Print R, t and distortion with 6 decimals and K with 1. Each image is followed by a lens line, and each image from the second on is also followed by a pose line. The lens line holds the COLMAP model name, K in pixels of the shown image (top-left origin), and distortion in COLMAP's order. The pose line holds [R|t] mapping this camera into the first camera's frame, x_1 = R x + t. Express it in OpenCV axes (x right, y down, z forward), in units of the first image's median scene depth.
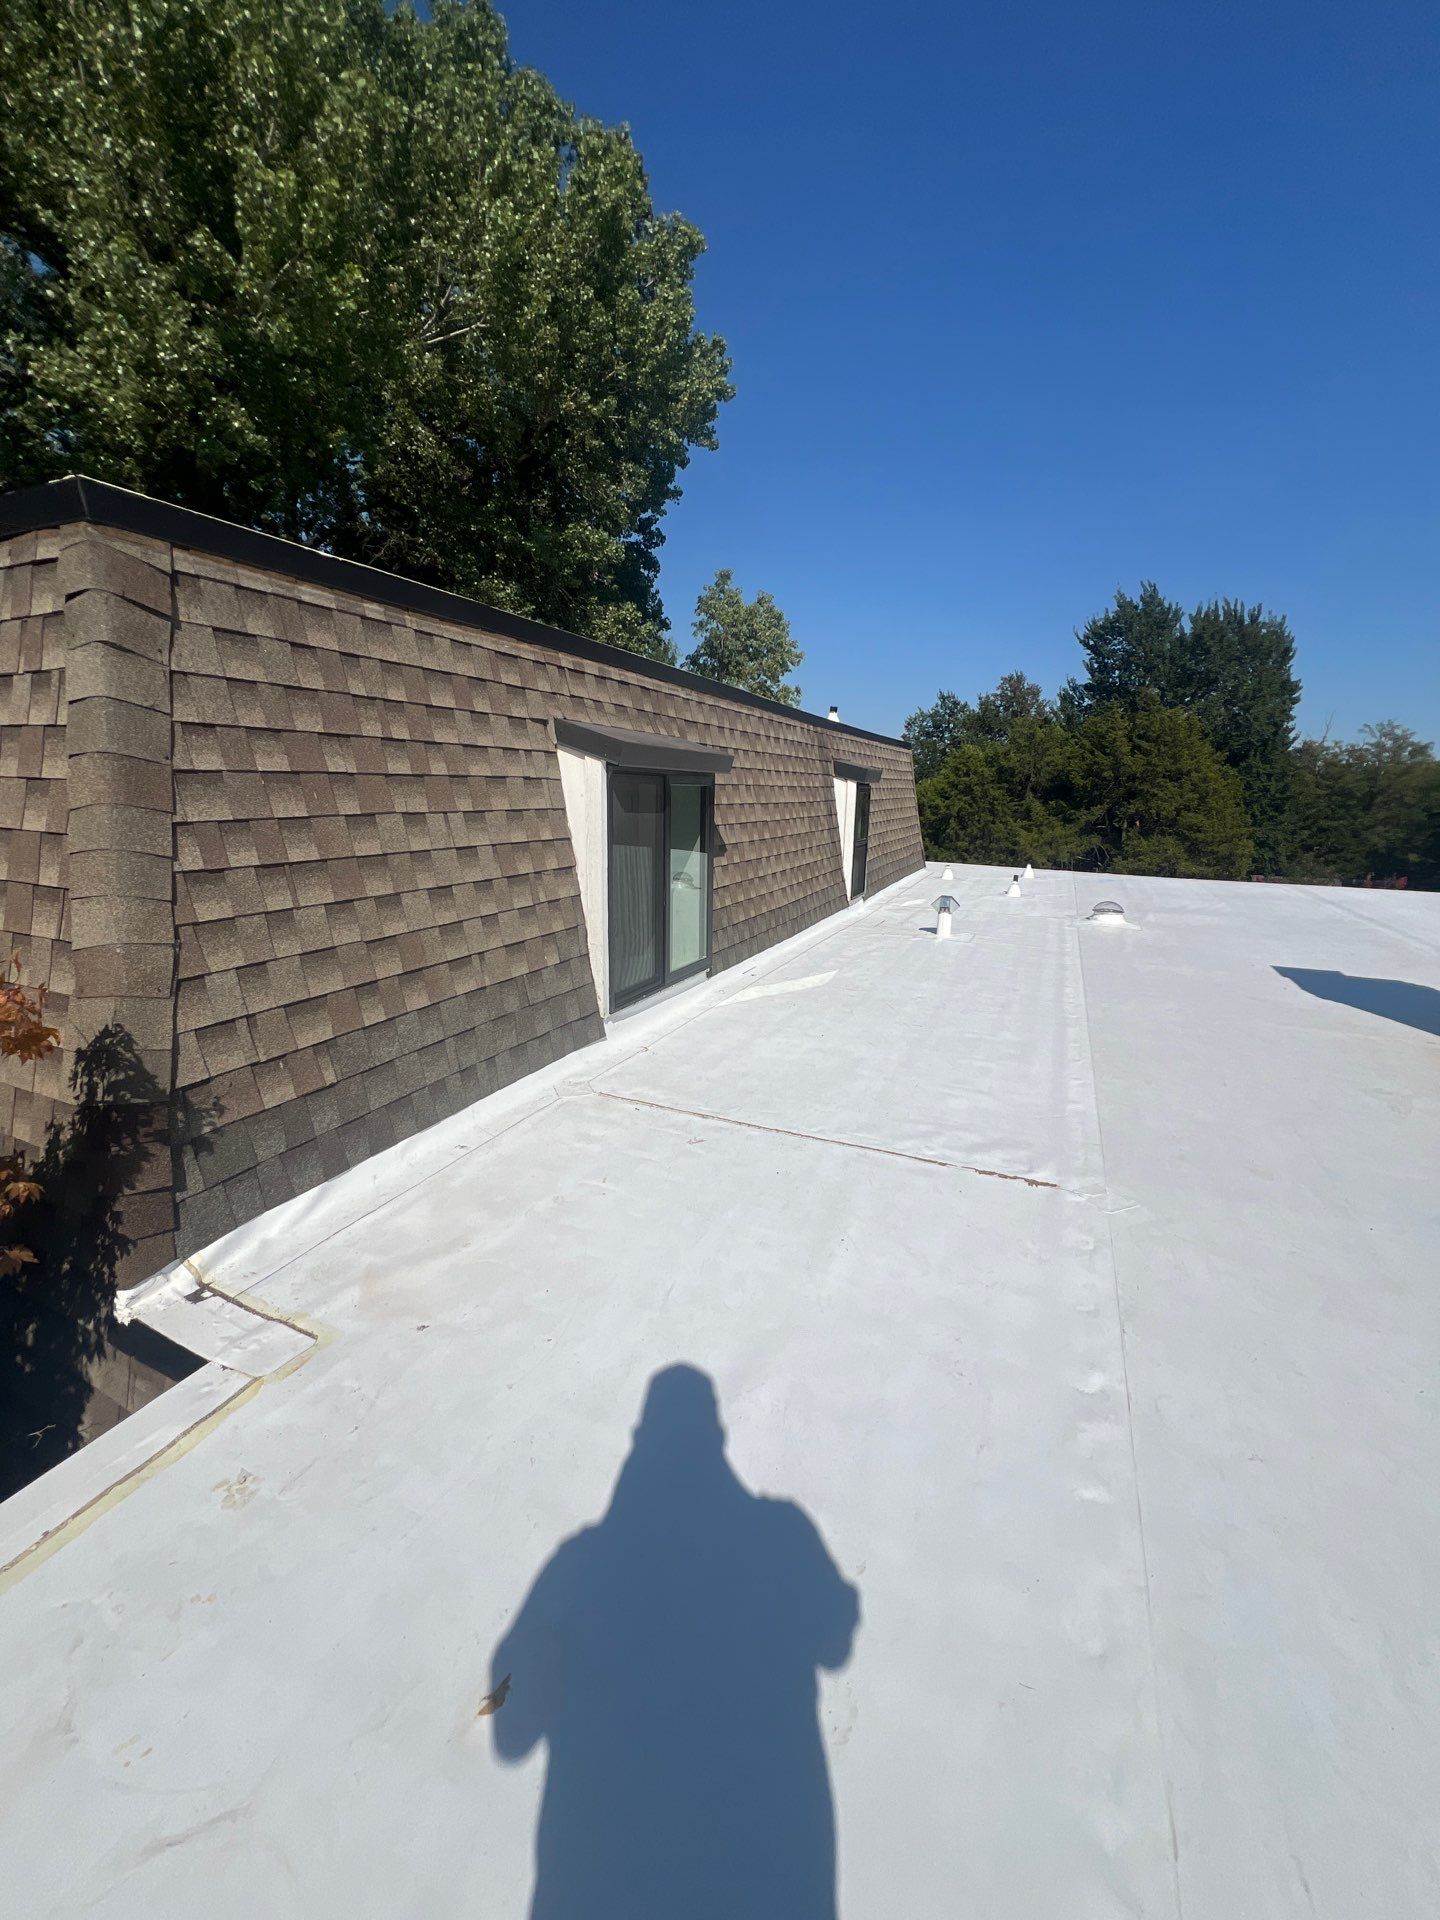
lens RADIAL K [[767.6, 0, 719.5], [0, 767.6, 958.6], [0, 0, 1]] dist [-0.002639, -0.000419]
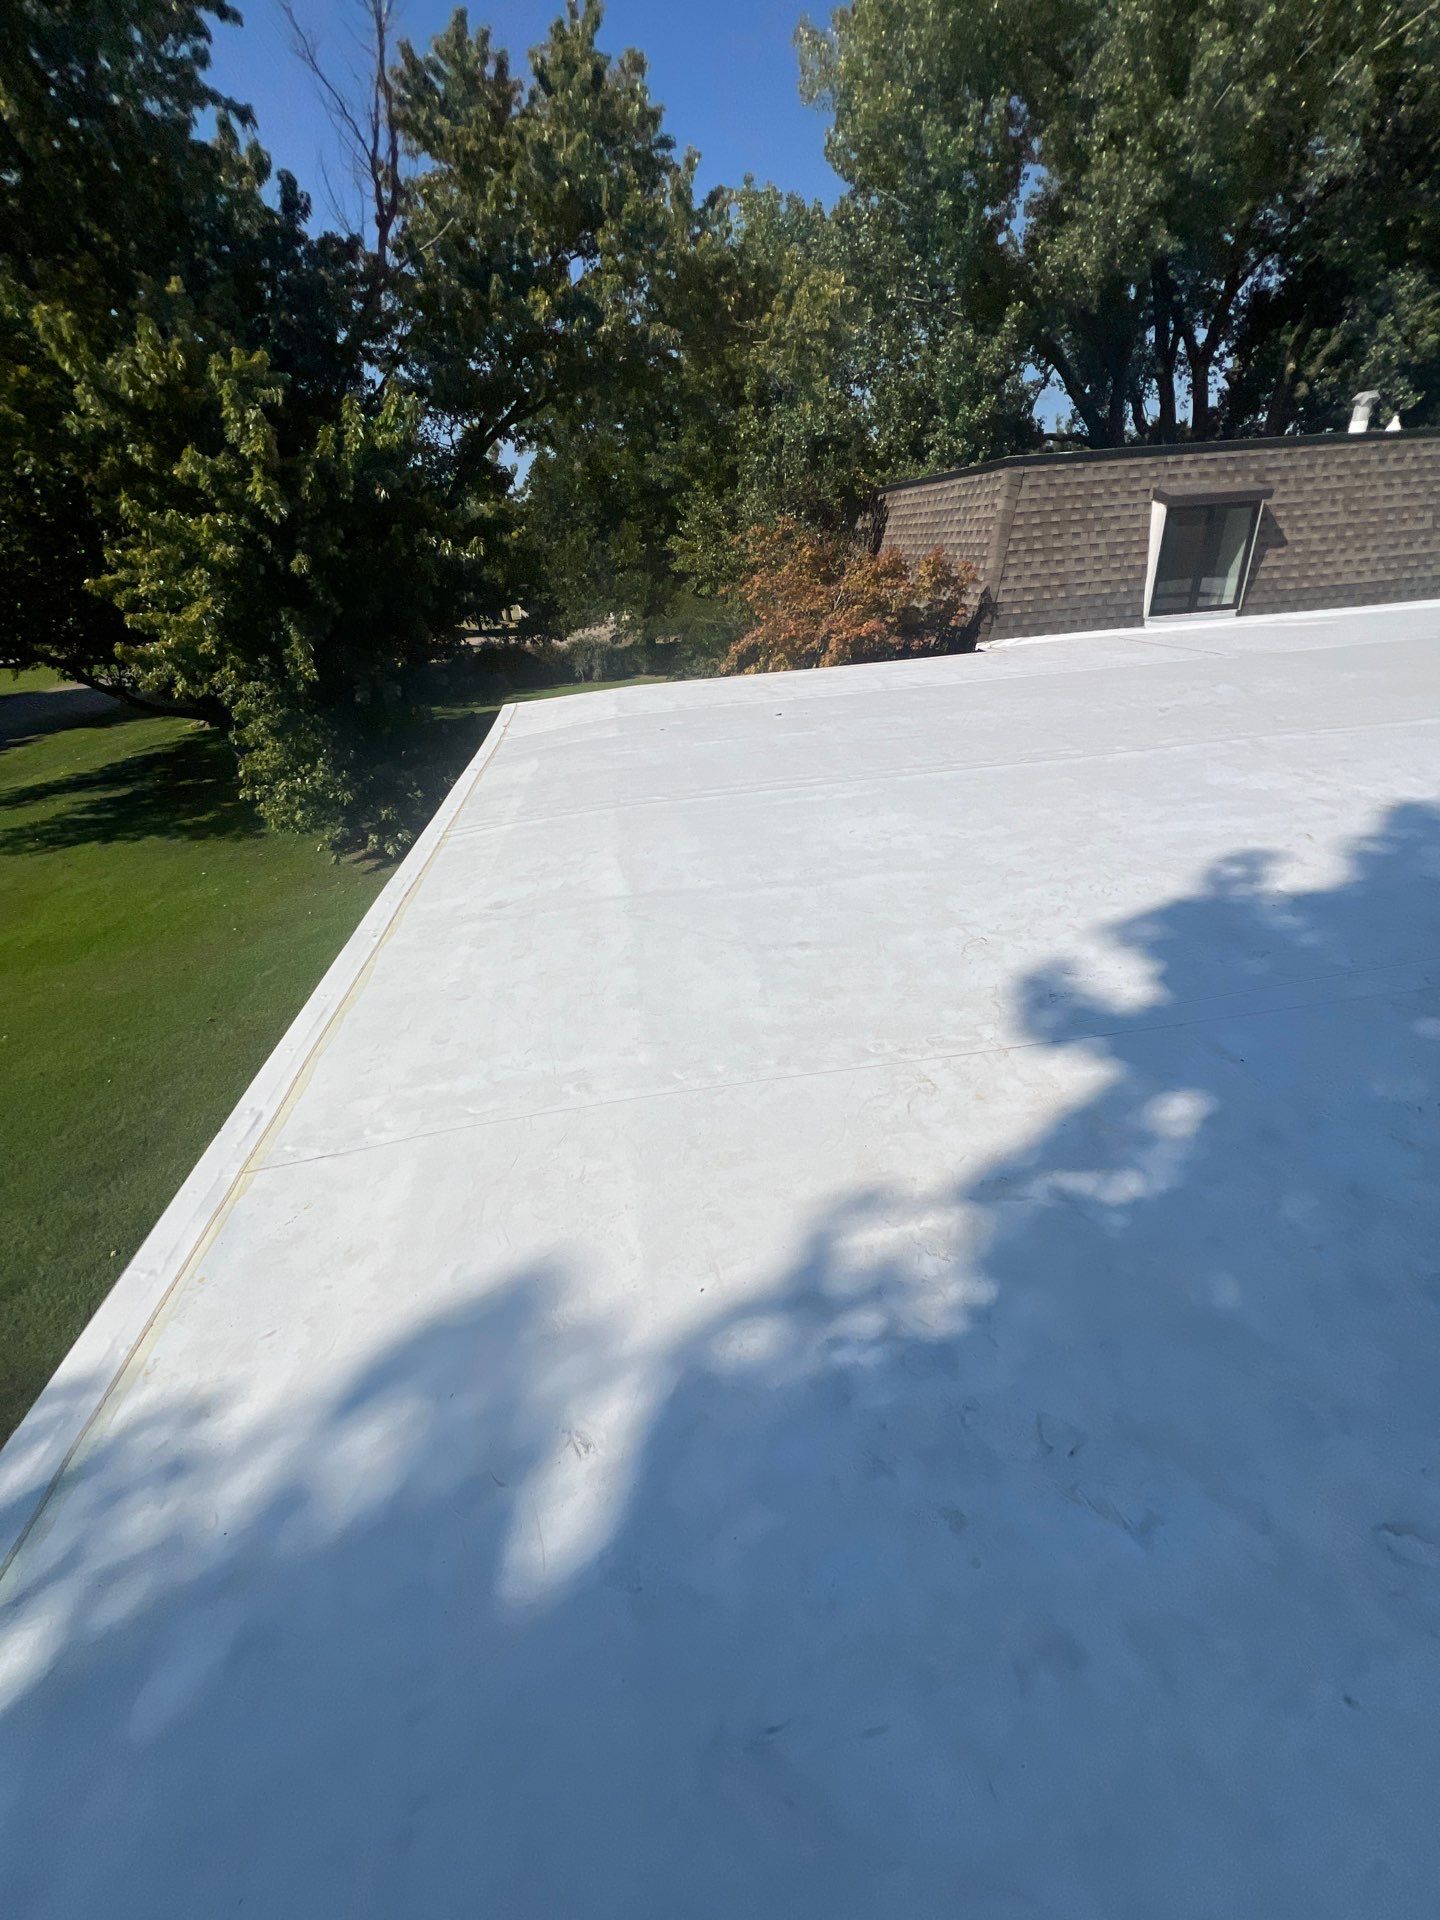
lens RADIAL K [[767.5, 0, 724.7], [0, 767.5, 956.1], [0, 0, 1]] dist [-0.001997, 0.000109]
pose [[0.518491, 0.353933, -0.778395, 1.734772], [-0.106126, 0.929912, 0.352137, 0.429850], [0.848472, -0.099972, 0.519713, -1.864589]]
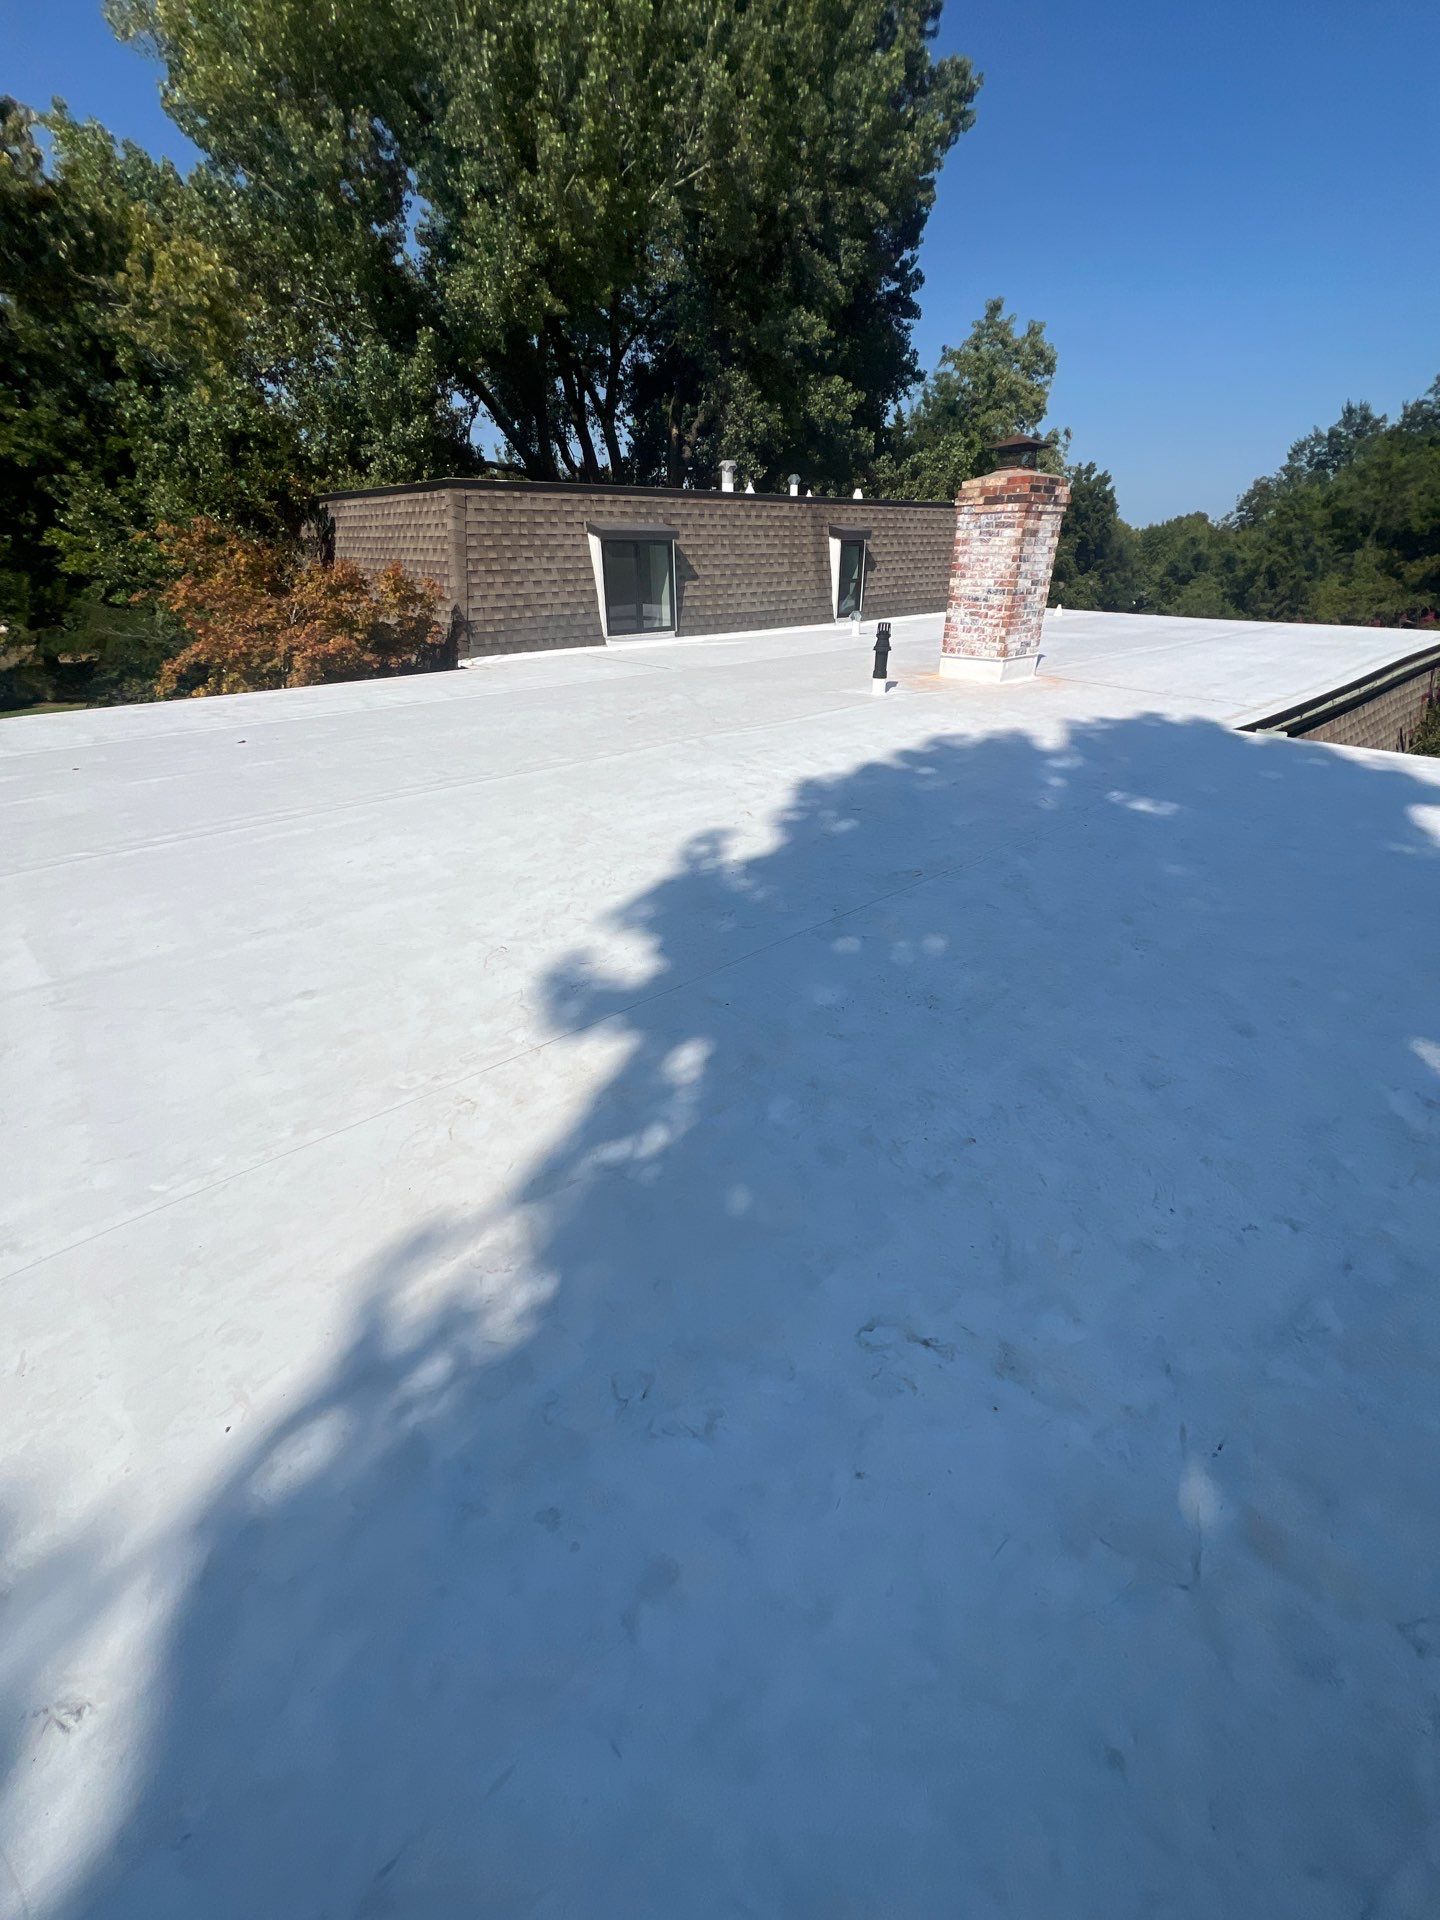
lens RADIAL K [[767.5, 0, 724.7], [0, 767.5, 956.1], [0, 0, 1]] dist [-0.001997, 0.000109]
pose [[0.909107, 0.178367, -0.376444, 1.765521], [-0.070721, 0.956658, 0.282495, 0.429498], [0.410516, -0.230195, 0.882319, -1.838650]]
